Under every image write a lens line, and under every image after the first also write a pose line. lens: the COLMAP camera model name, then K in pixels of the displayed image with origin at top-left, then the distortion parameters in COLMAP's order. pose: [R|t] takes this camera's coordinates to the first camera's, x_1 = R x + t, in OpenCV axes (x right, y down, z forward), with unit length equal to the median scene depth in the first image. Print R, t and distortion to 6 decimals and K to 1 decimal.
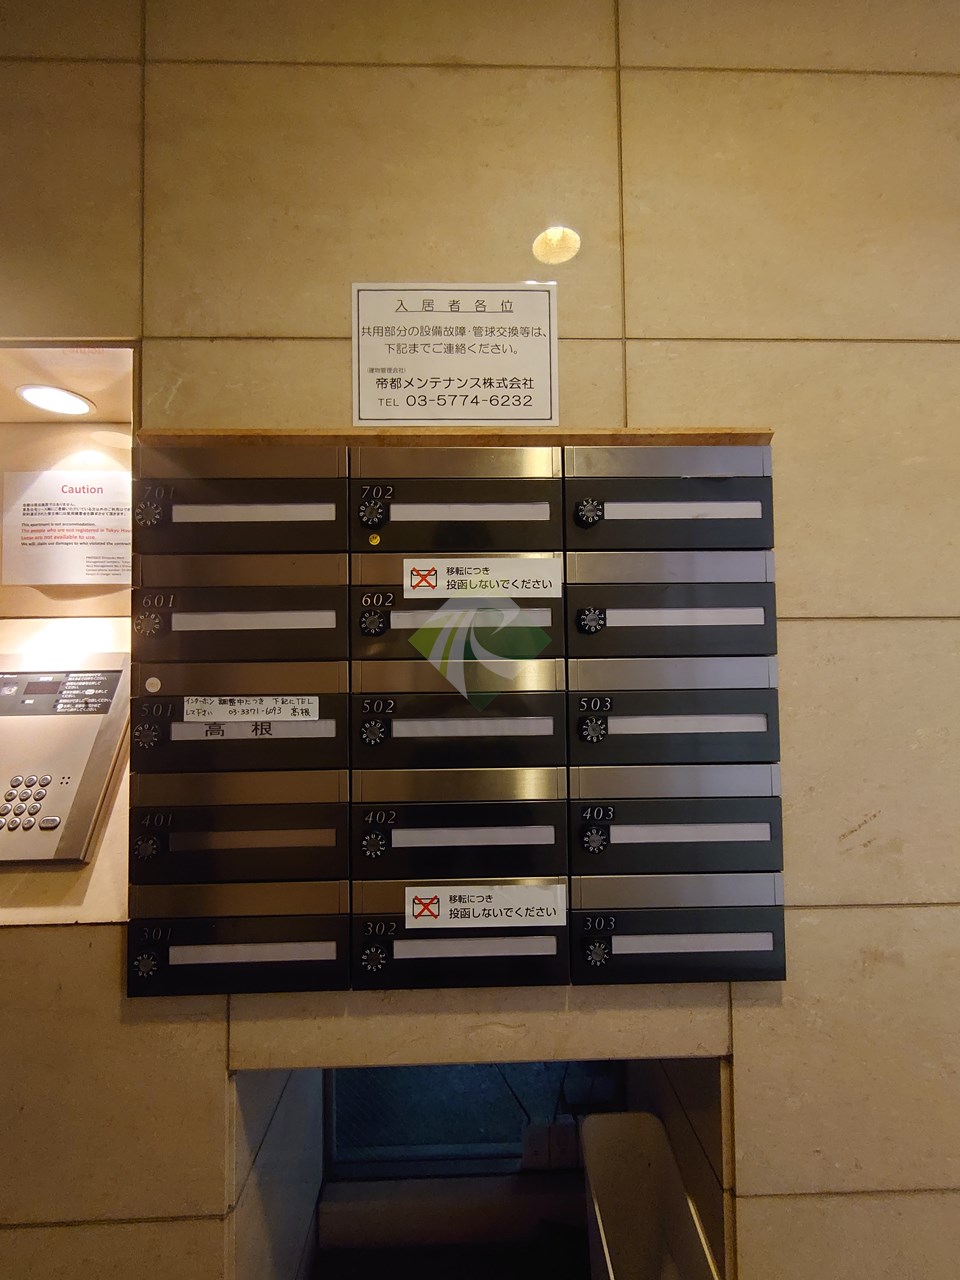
lens RADIAL K [[550.4, 0, 482.2], [0, 550.4, 644.2], [0, 0, 1]] dist [0.001492, -0.002181]
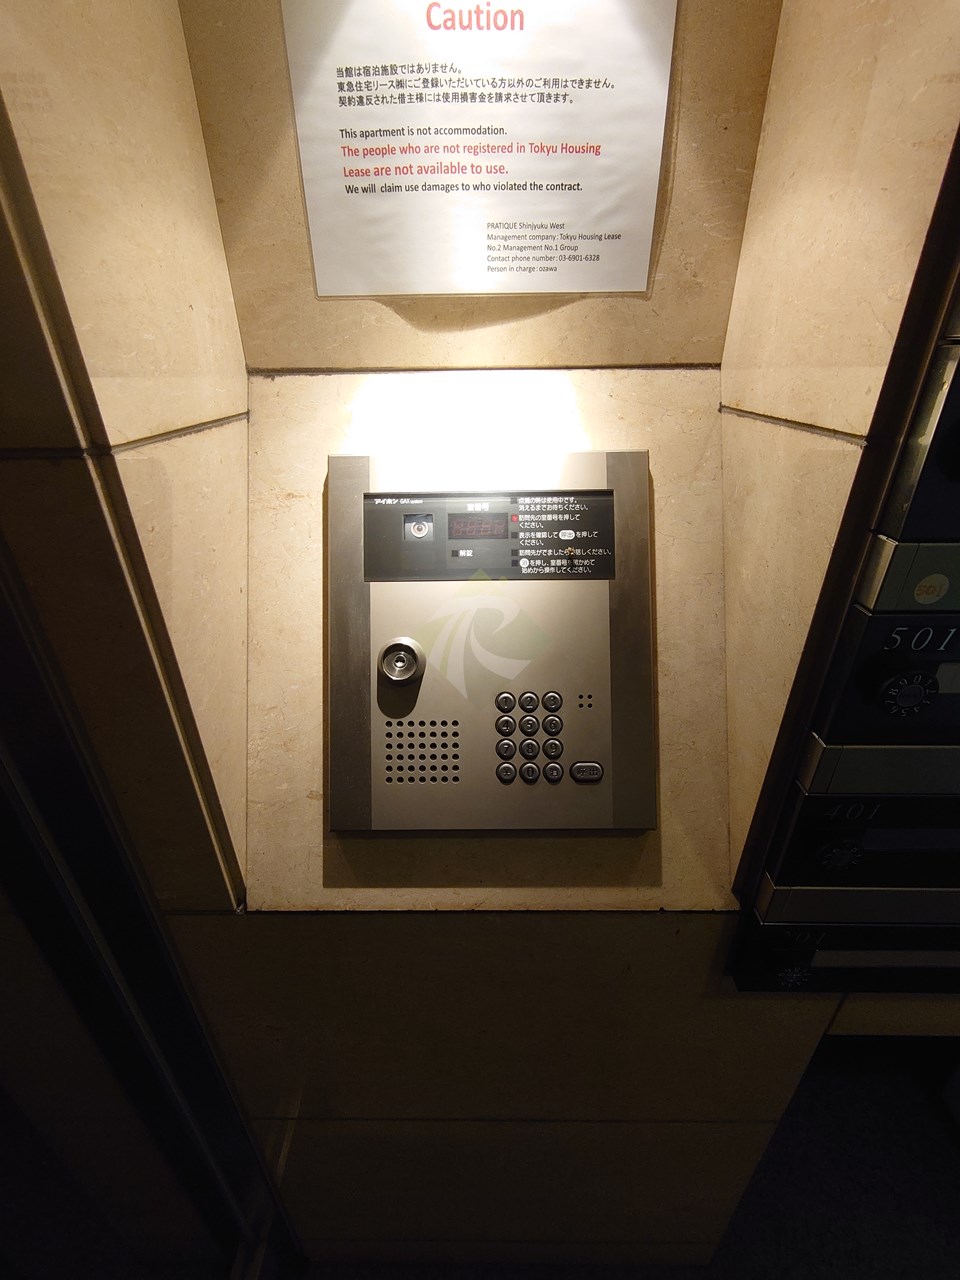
lens RADIAL K [[550.4, 0, 479.0], [0, 550.4, 645.0], [0, 0, 1]] dist [0.001492, -0.002181]
pose [[0.999115, 0.021683, -0.036029, -0.702823], [-0.001055, 0.869452, 0.494016, -0.079349], [0.042037, -0.493541, 0.868706, 0.422854]]
